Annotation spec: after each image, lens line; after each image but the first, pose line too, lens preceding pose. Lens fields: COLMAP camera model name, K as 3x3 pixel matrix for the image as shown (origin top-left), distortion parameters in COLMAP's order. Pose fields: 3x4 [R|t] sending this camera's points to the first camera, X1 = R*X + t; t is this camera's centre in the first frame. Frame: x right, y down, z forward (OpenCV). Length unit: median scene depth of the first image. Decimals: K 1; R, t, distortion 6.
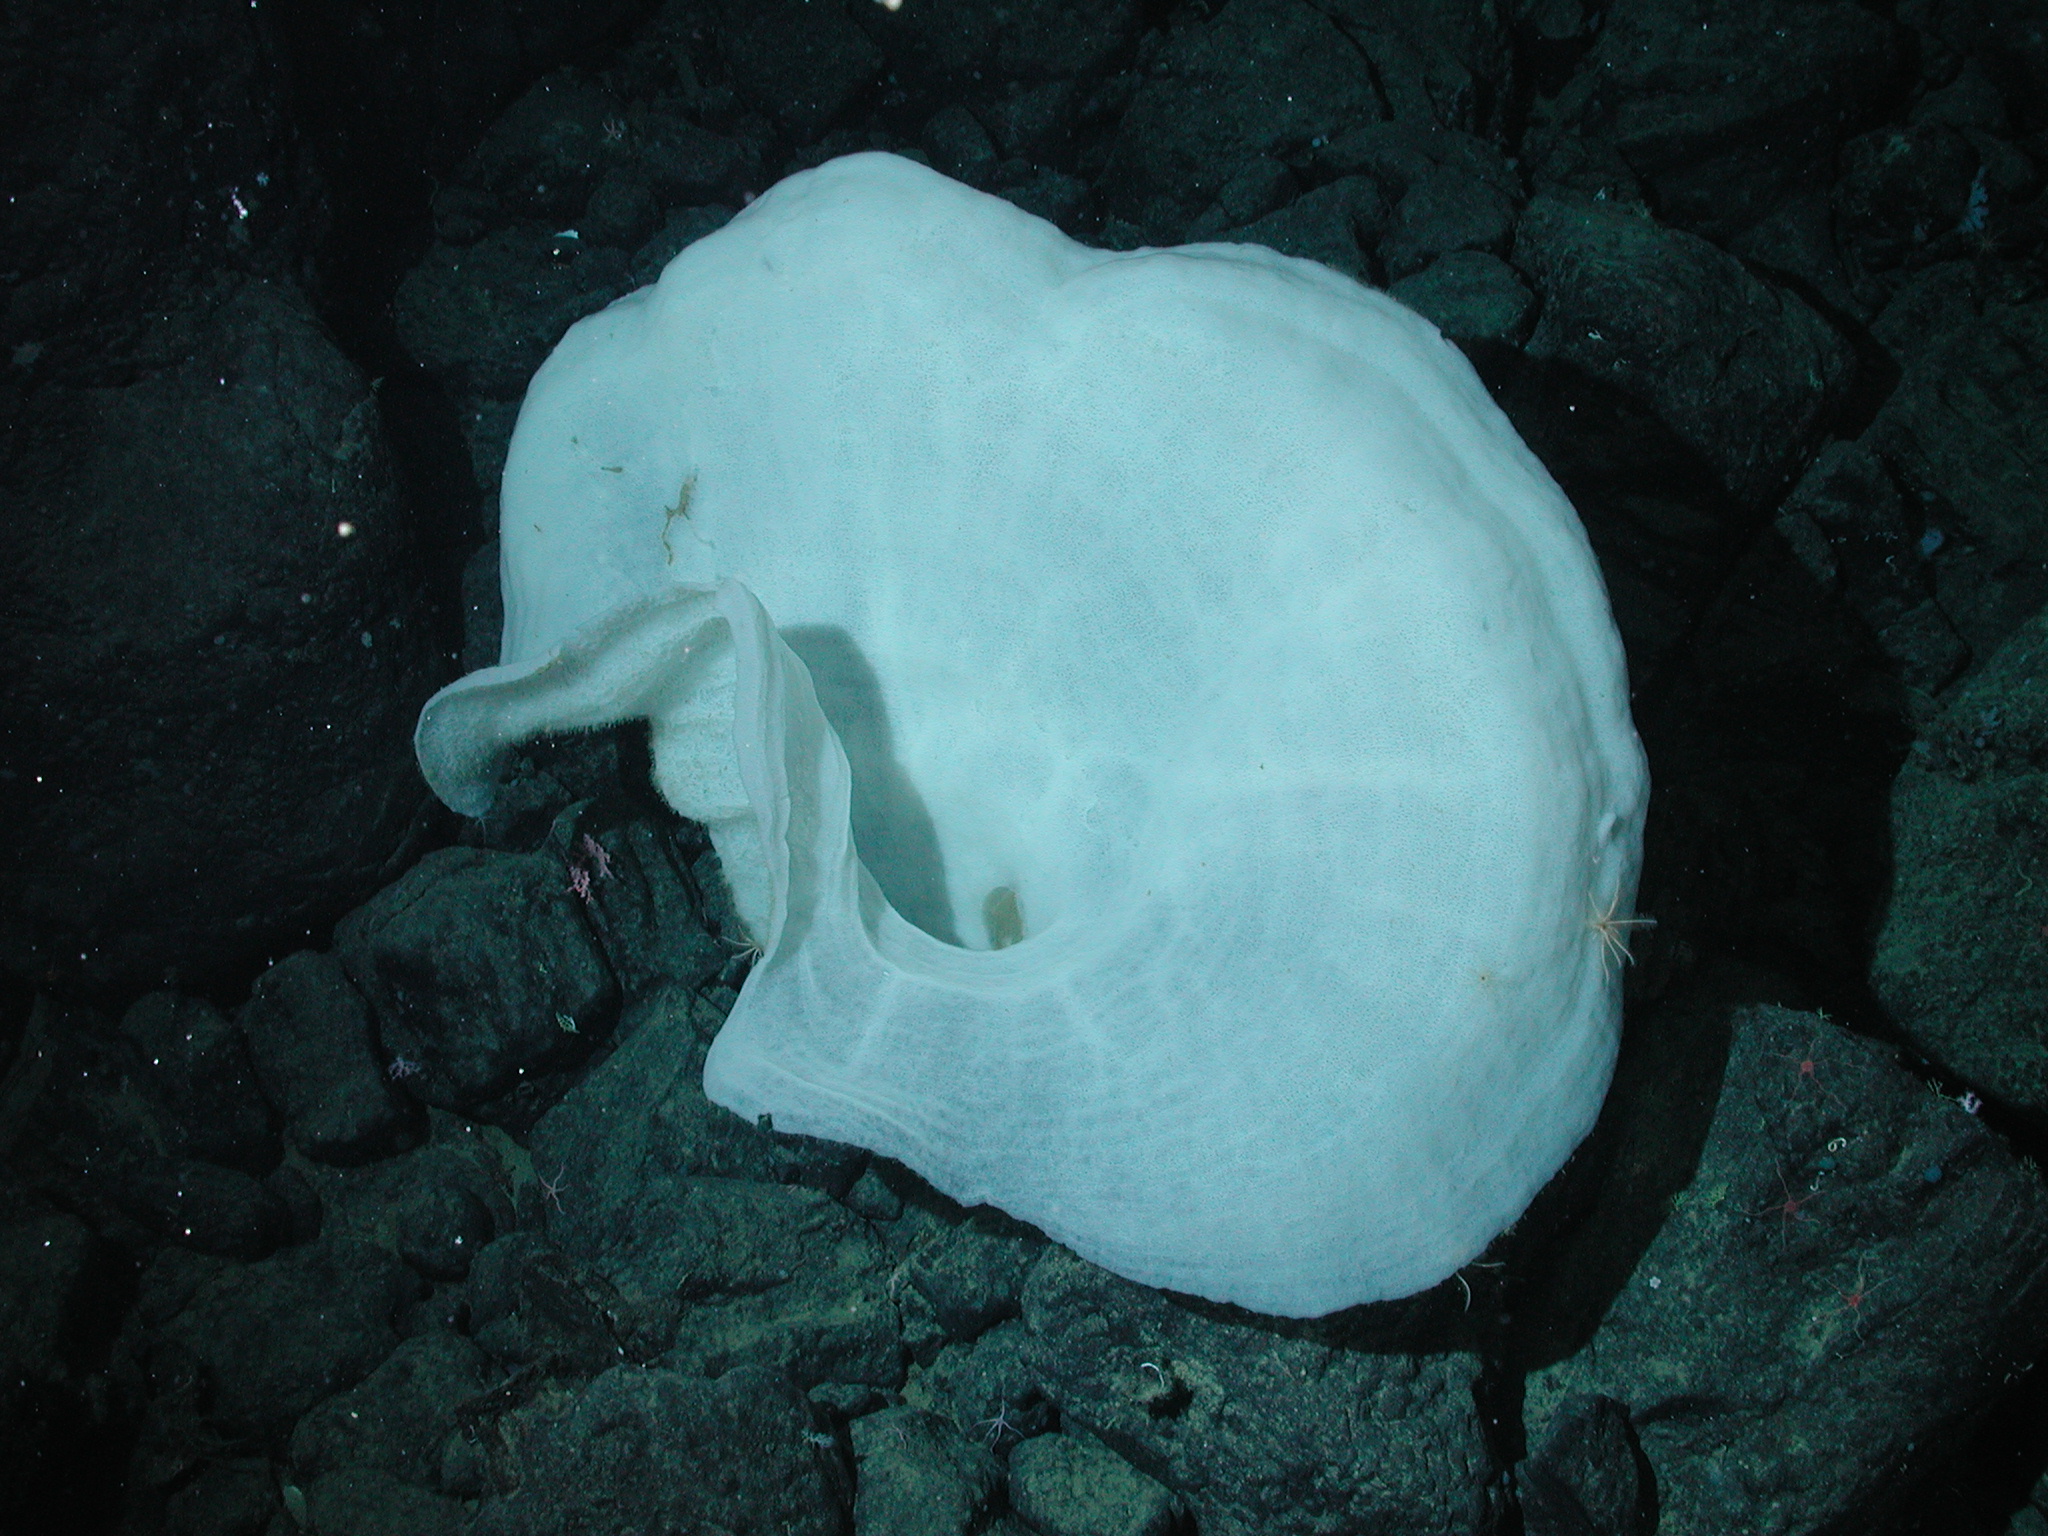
lens RADIAL K [[2446.1, 0, 1023.0], [0, 2446.1, 775.9], [0, 0, 1]] dist [-0.028927, 0.000000]
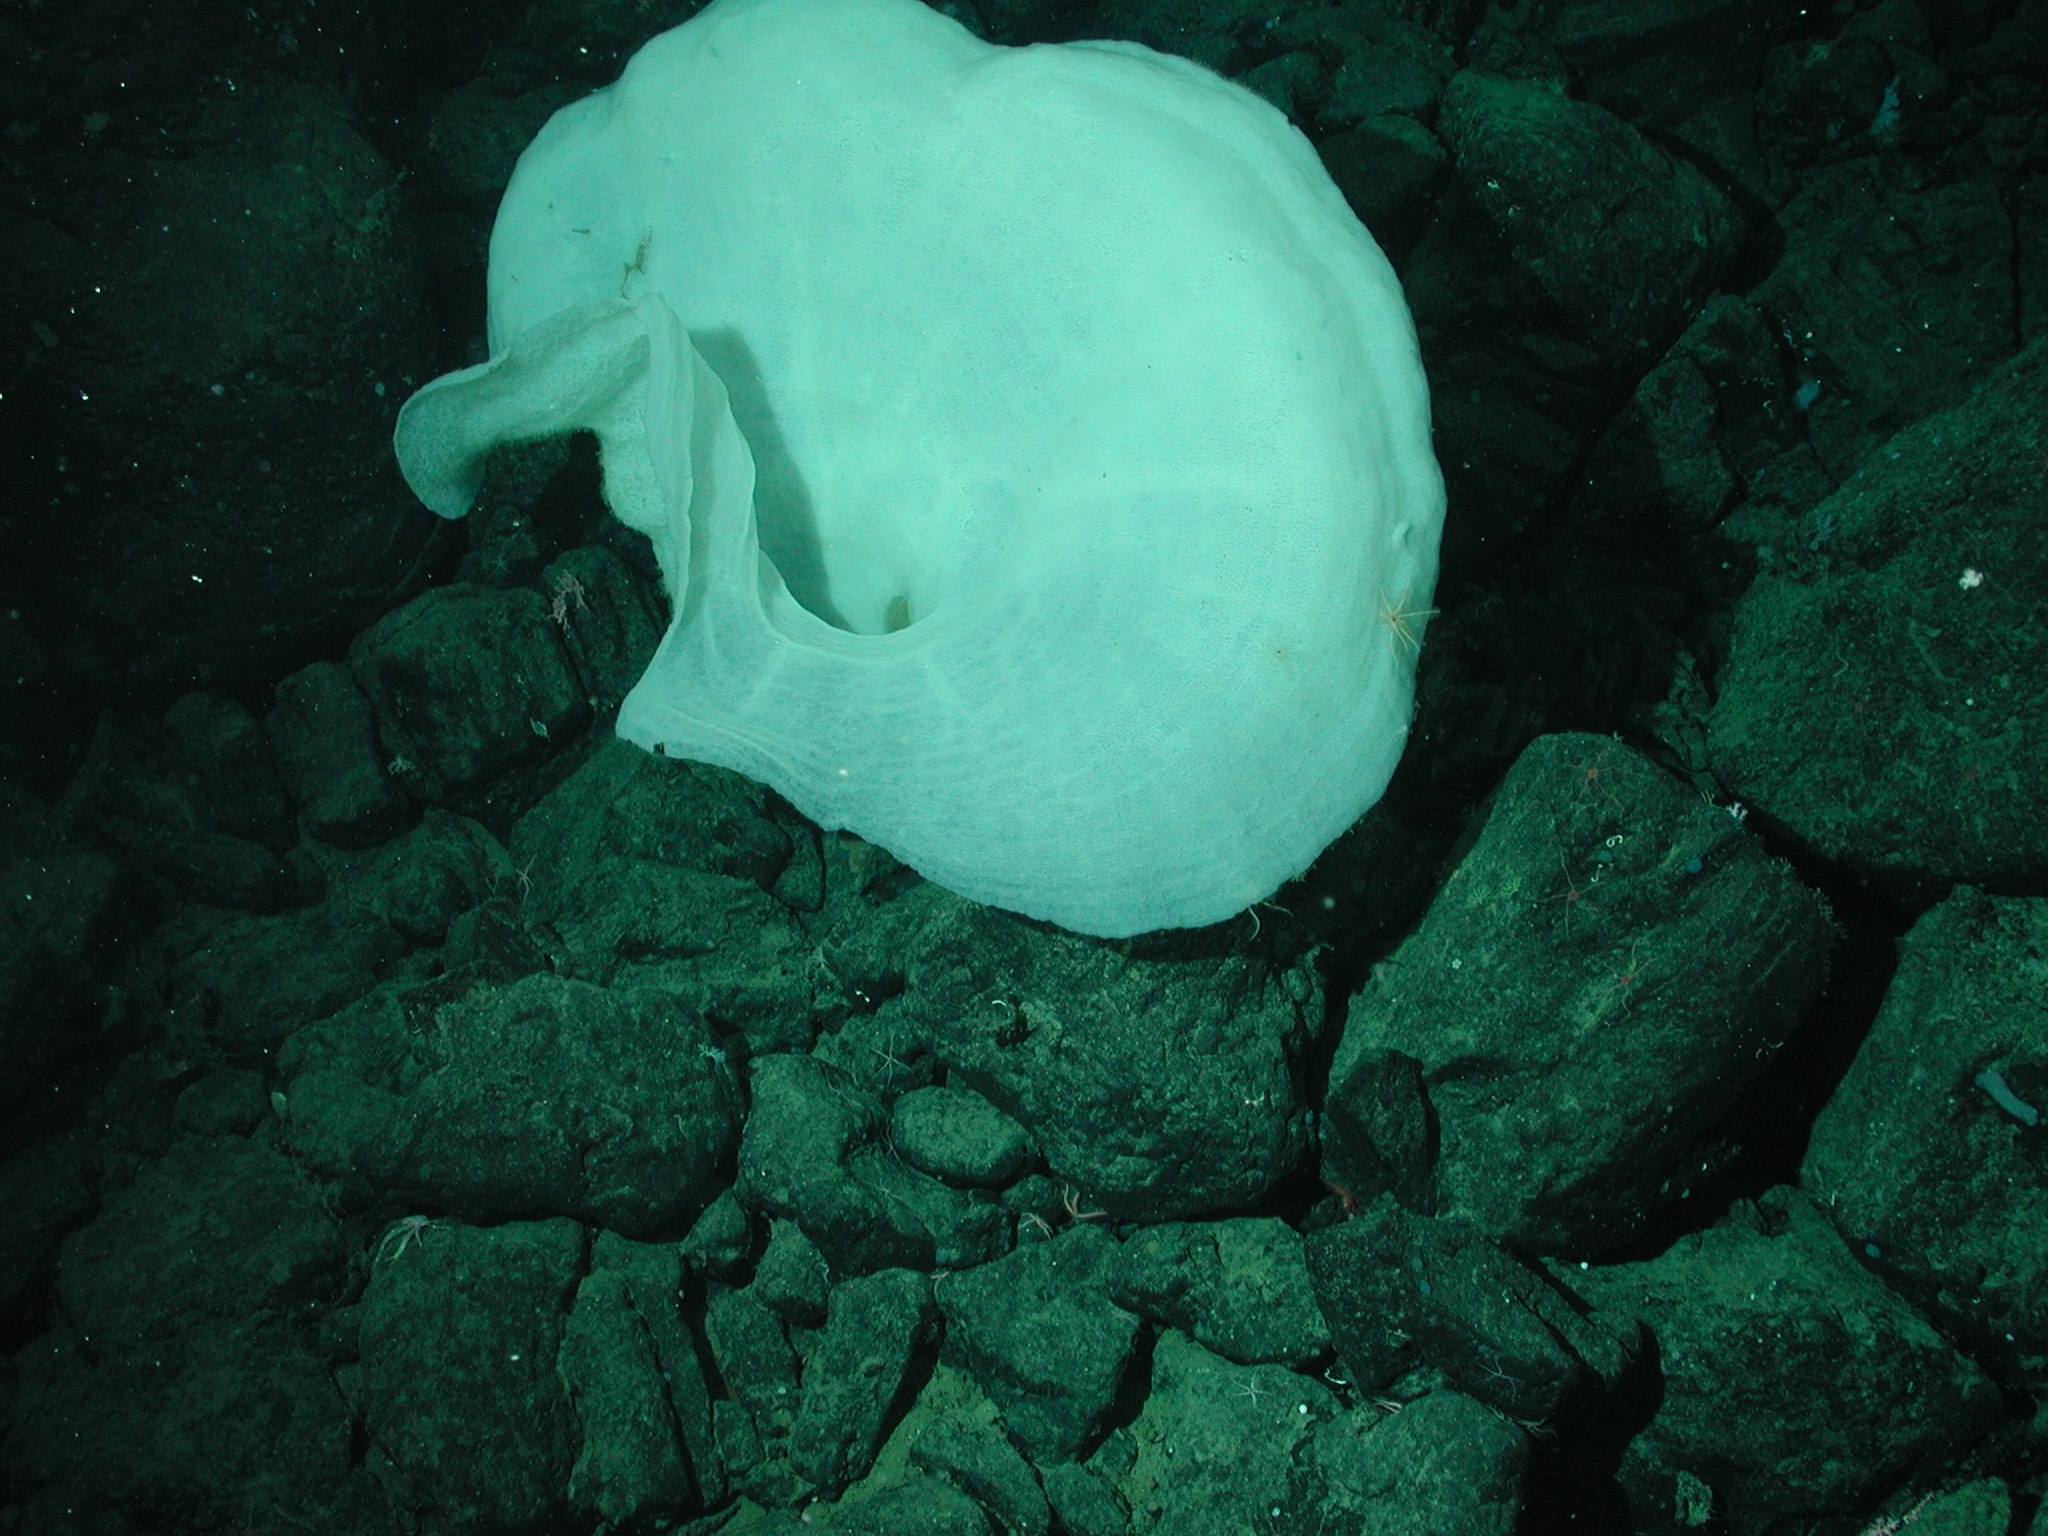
lens RADIAL K [[2316.4, 0, 1014.9], [0, 2316.4, 771.4], [0, 0, 1]] dist [-0.040404, 0.000000]
pose [[0.997843, 0.037187, -0.054096, 0.108133], [-0.037063, 0.999307, 0.003298, 0.121455], [0.054181, -0.001286, 0.998530, -0.088756]]
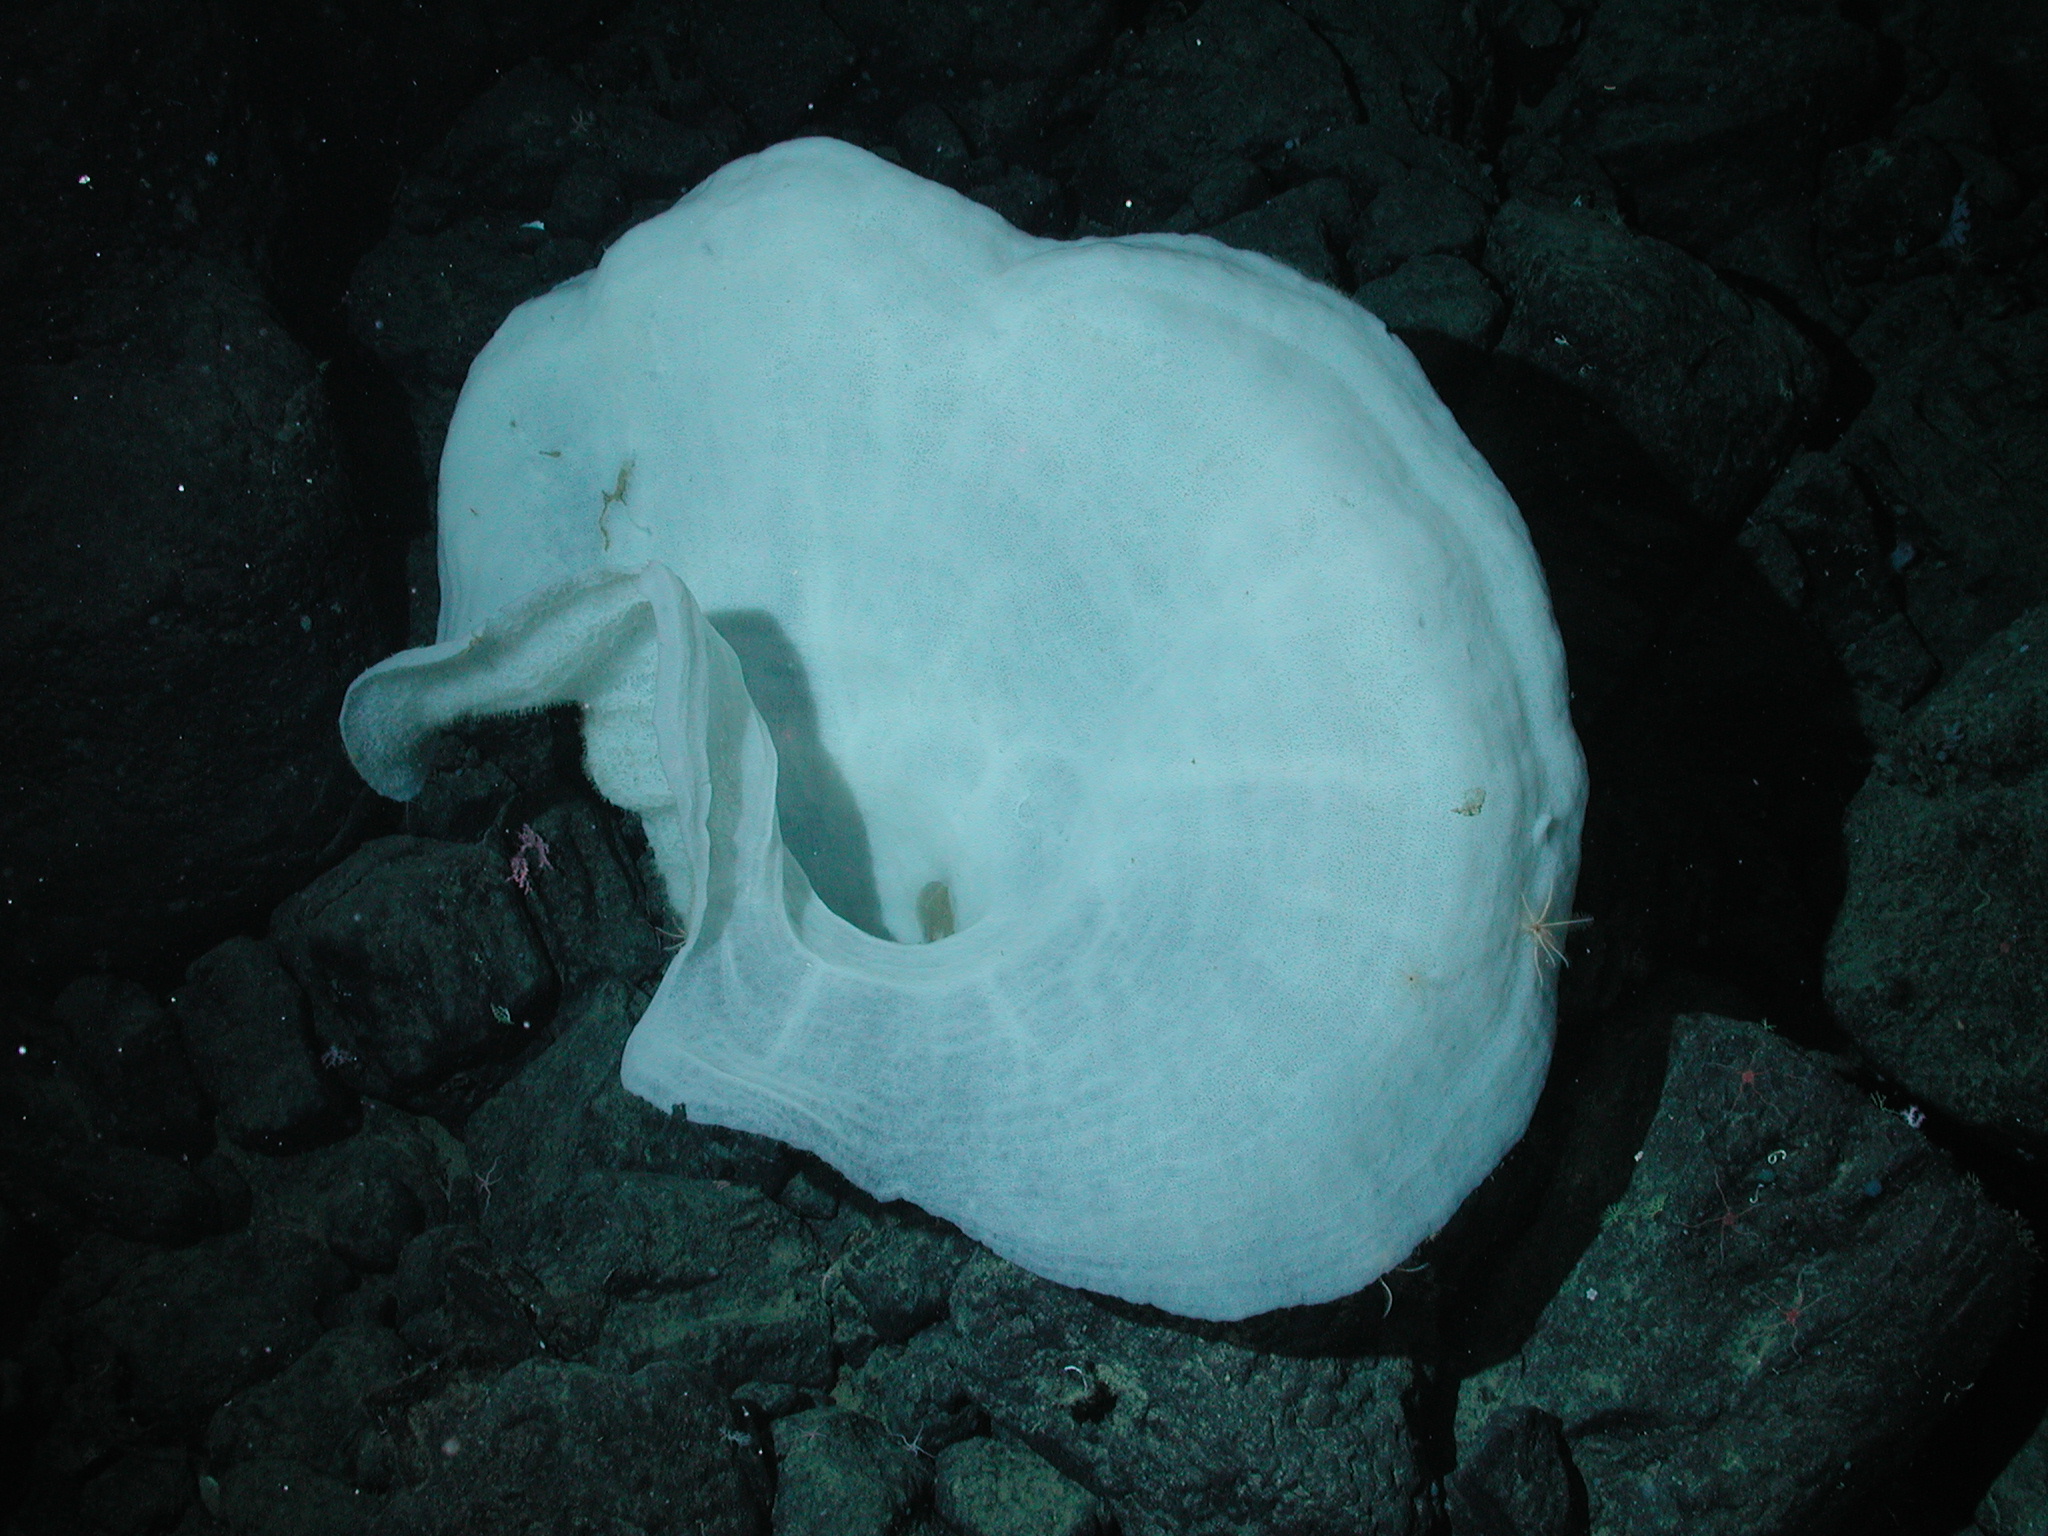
lens RADIAL K [[2446.1, 0, 1021.8], [0, 2446.1, 775.8], [0, 0, 1]] dist [-0.028927, 0.000000]
pose [[0.999852, 0.016467, -0.005013, 0.030354], [-0.016504, 0.999836, -0.007461, 0.009450], [0.004890, 0.007542, 0.999960, 0.011955]]
